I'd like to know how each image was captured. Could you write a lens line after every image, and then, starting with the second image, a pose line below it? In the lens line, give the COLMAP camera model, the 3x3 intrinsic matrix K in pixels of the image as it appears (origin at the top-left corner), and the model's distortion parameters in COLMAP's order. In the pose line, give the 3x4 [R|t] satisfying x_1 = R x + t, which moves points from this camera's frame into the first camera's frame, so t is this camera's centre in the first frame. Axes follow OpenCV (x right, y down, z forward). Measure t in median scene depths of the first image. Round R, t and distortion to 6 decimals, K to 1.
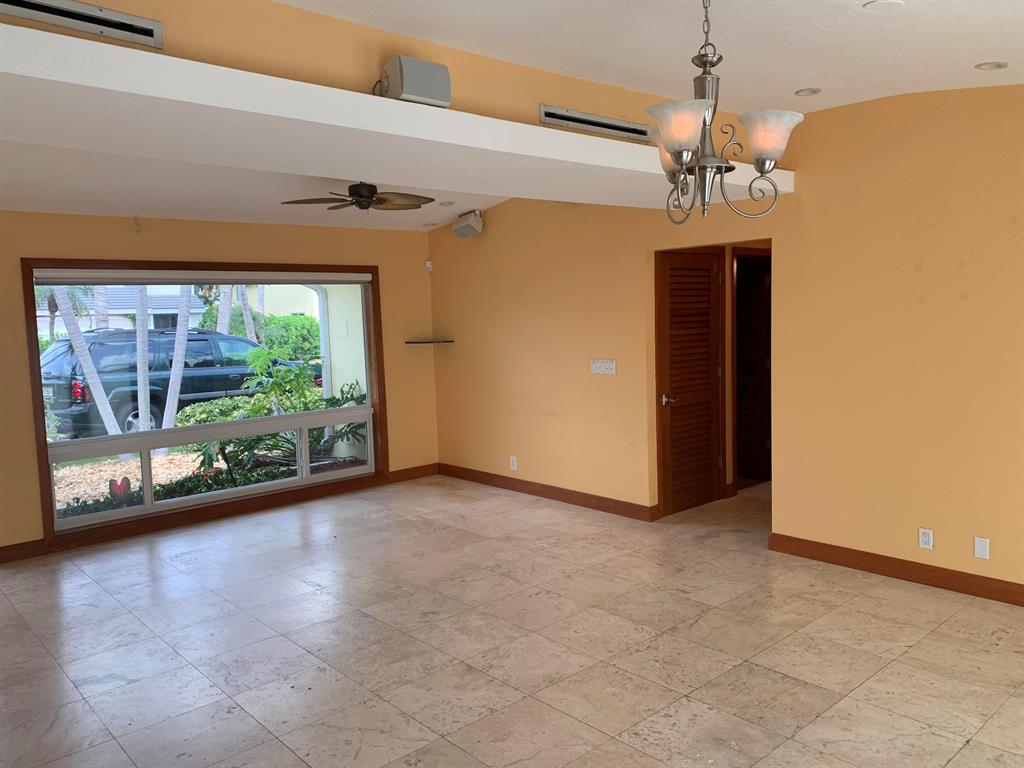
lens RADIAL K [[781.1, 0, 504.8], [0, 781.1, 367.0], [0, 0, 1]] dist [0.031946, -0.032373]
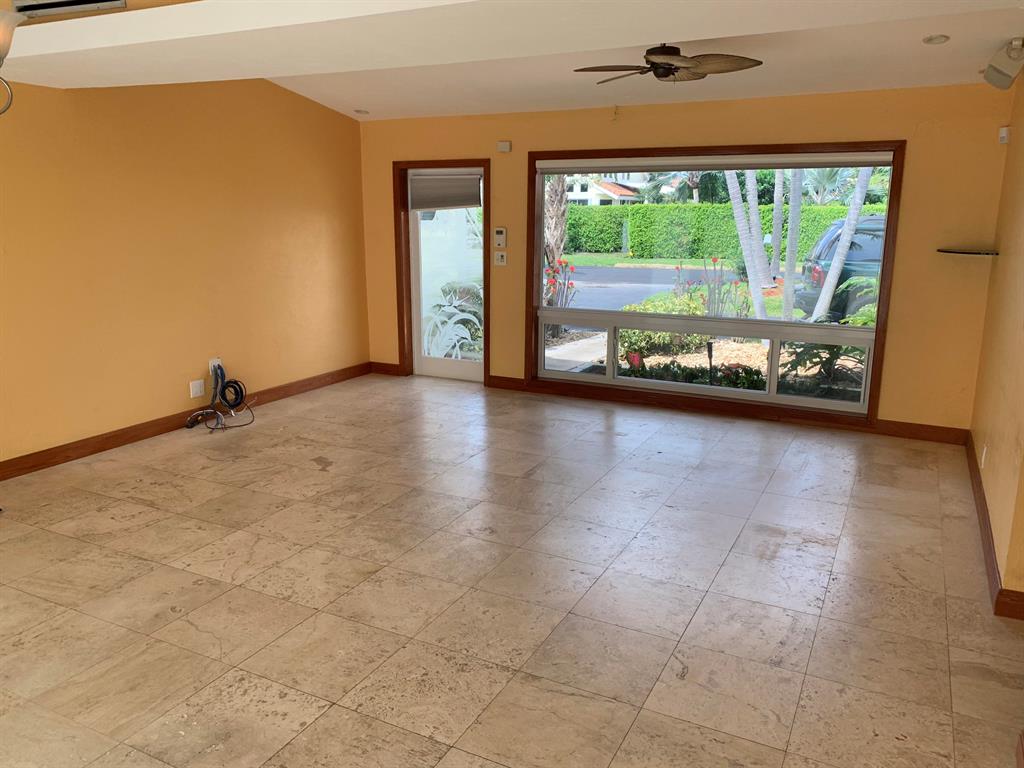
lens RADIAL K [[781.1, 0, 506.4], [0, 781.1, 380.1], [0, 0, 1]] dist [0.031946, -0.032373]
pose [[0.357018, 0.232993, -0.904573, 0.523956], [-0.081732, 0.972470, 0.218224, -0.052246], [0.930515, -0.003977, 0.366232, 0.483283]]
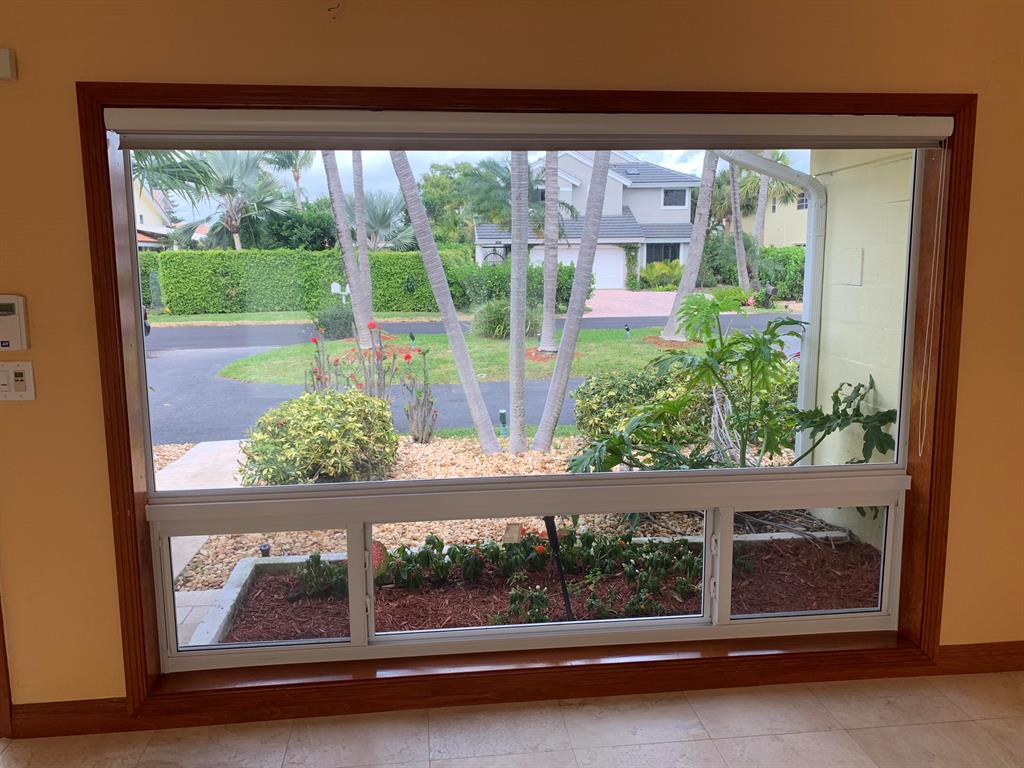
lens RADIAL K [[781.1, 0, 501.4], [0, 781.1, 379.5], [0, 0, 1]] dist [0.031946, -0.032373]
pose [[0.811329, 0.115874, -0.572990, -0.146952], [-0.057600, 0.991235, 0.118895, -0.038828], [0.581745, -0.063459, 0.810892, 0.721452]]
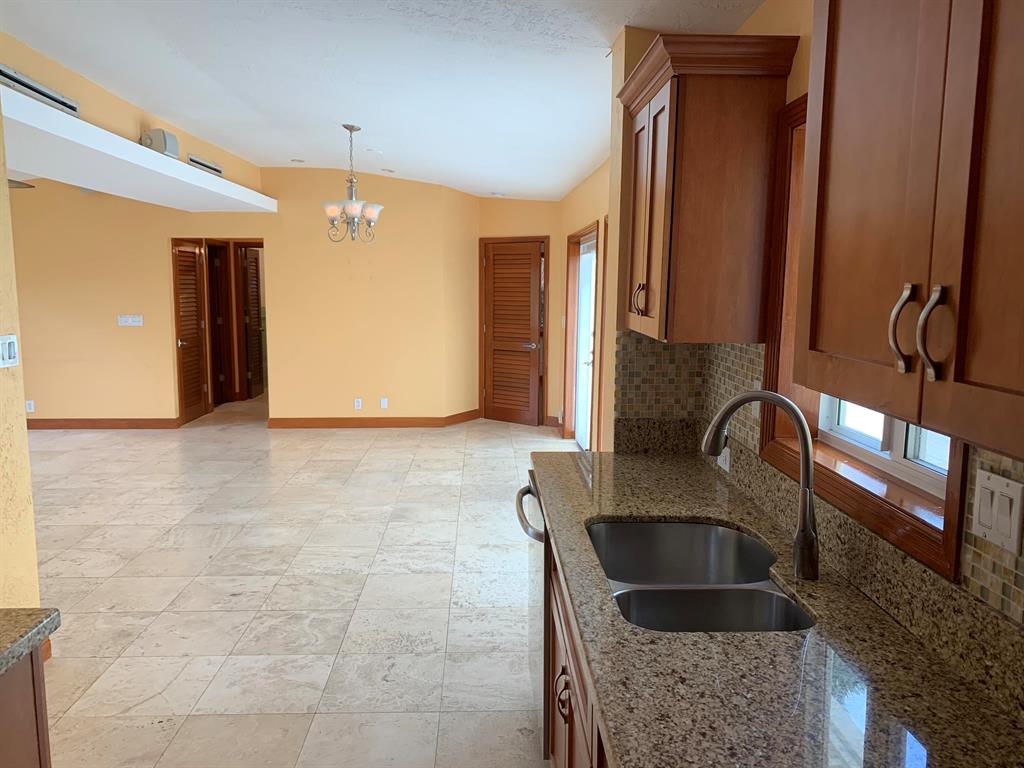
lens RADIAL K [[781.1, 0, 512.8], [0, 781.1, 384.3], [0, 0, 1]] dist [0.031946, -0.032373]
pose [[0.633402, -0.065017, 0.771087, -0.525845], [0.029895, 0.997776, 0.059574, 0.050173], [-0.773245, -0.014683, 0.633937, -0.383101]]
